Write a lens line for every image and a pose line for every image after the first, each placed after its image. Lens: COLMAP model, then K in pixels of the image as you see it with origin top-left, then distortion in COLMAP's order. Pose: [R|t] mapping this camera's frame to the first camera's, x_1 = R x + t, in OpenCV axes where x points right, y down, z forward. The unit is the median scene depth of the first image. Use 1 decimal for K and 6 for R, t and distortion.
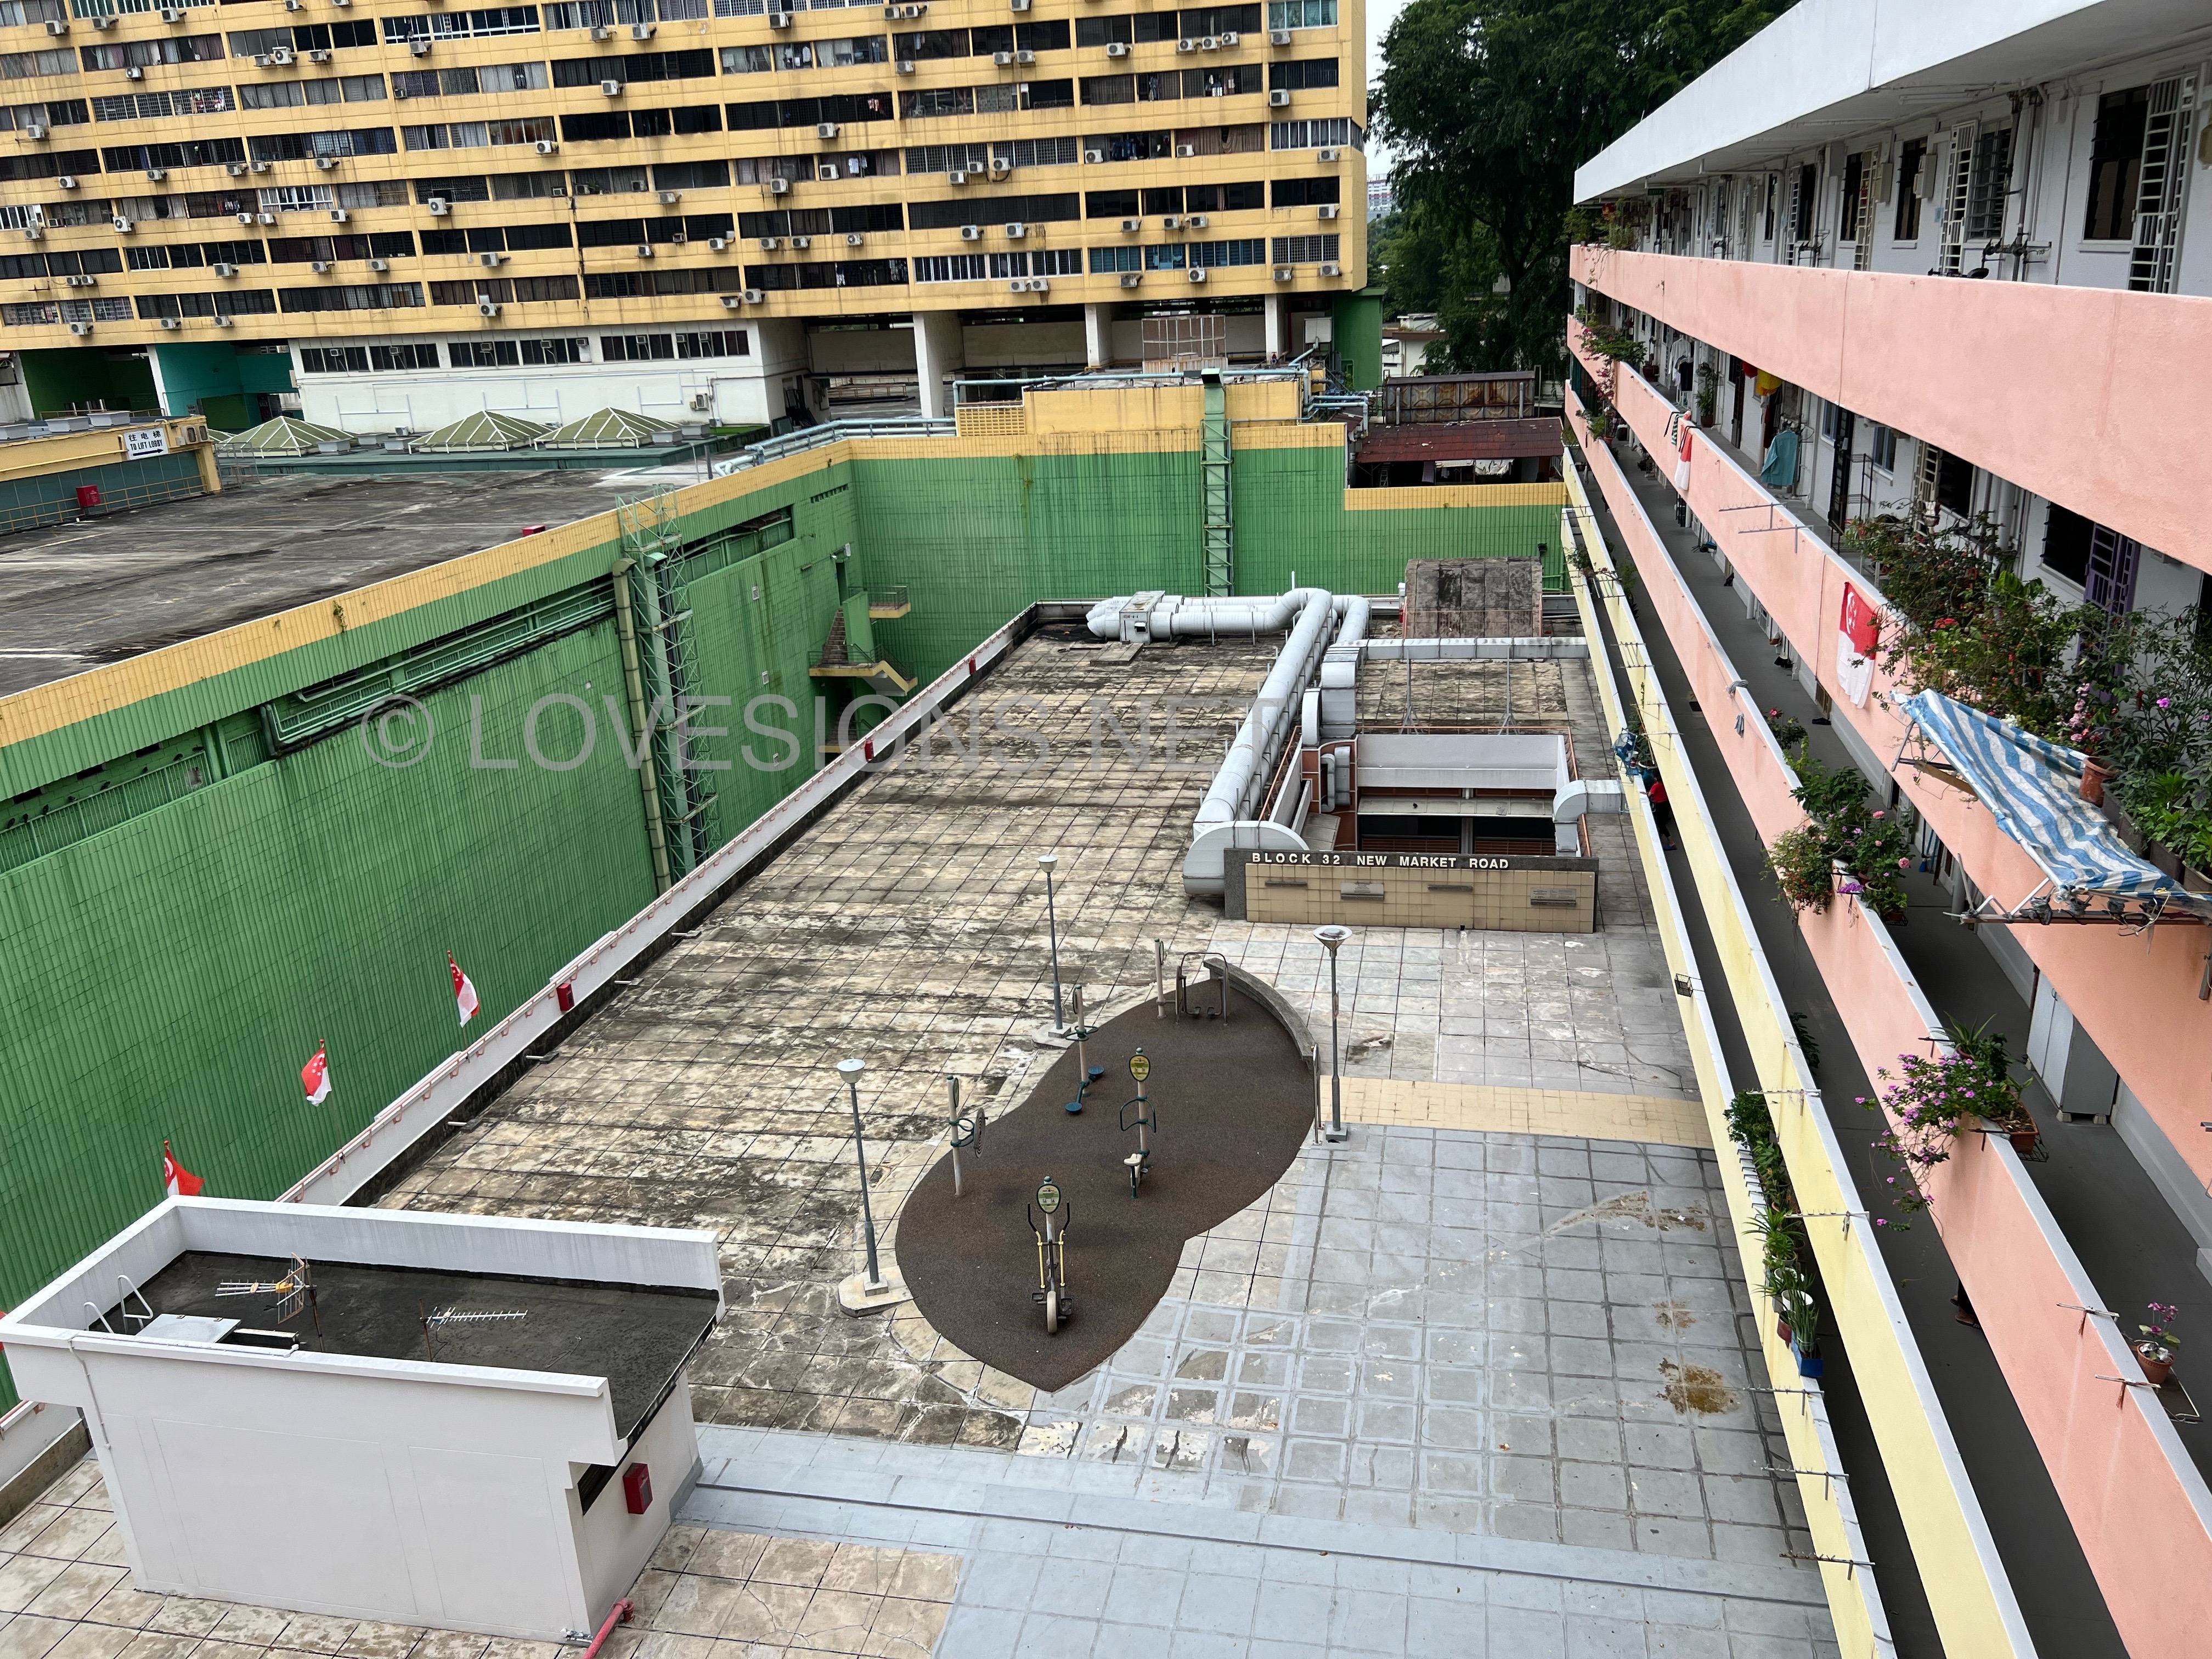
lens RADIAL K [[1648.4, 0, 1122.1], [0, 1648.4, 821.2], [0, 0, 1]] dist [0.034461, -0.043711]
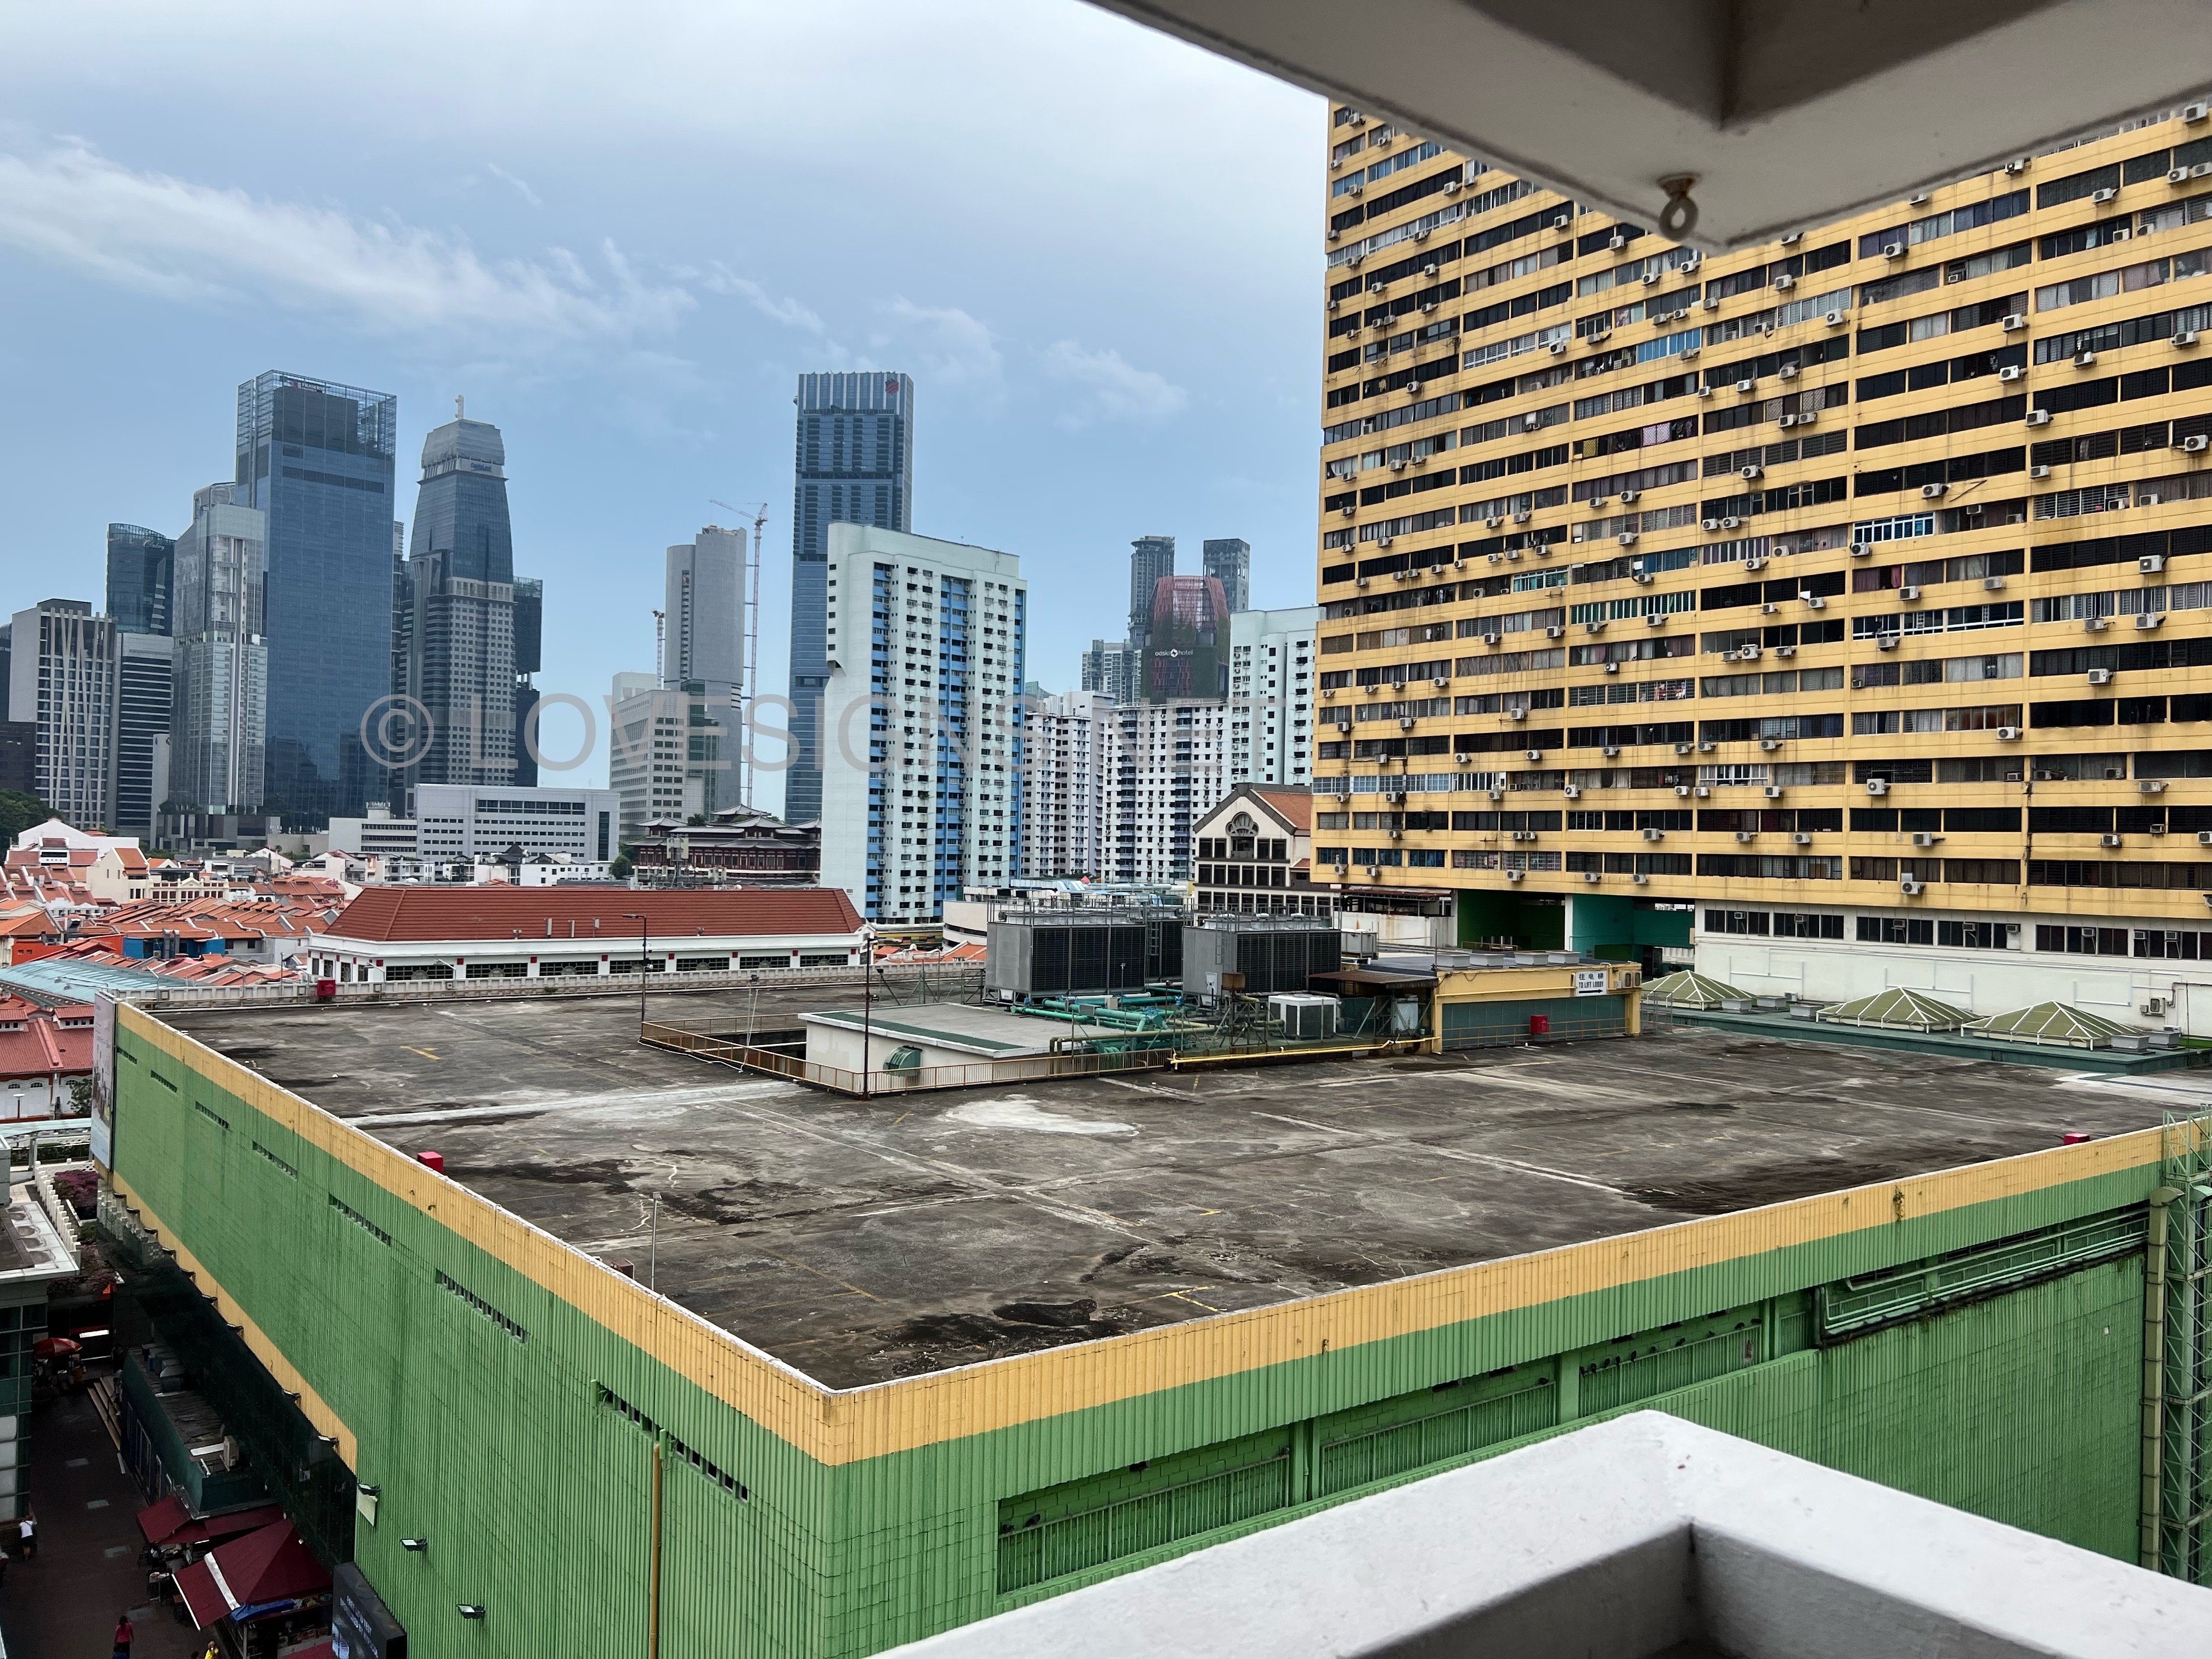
lens RADIAL K [[1648.4, 0, 1098.0], [0, 1648.4, 825.3], [0, 0, 1]] dist [0.034461, -0.043711]
pose [[0.746867, 0.053280, -0.662835, -0.099636], [-0.266713, 0.937096, -0.225200, 0.001370], [0.609141, 0.344982, 0.714097, 0.008590]]
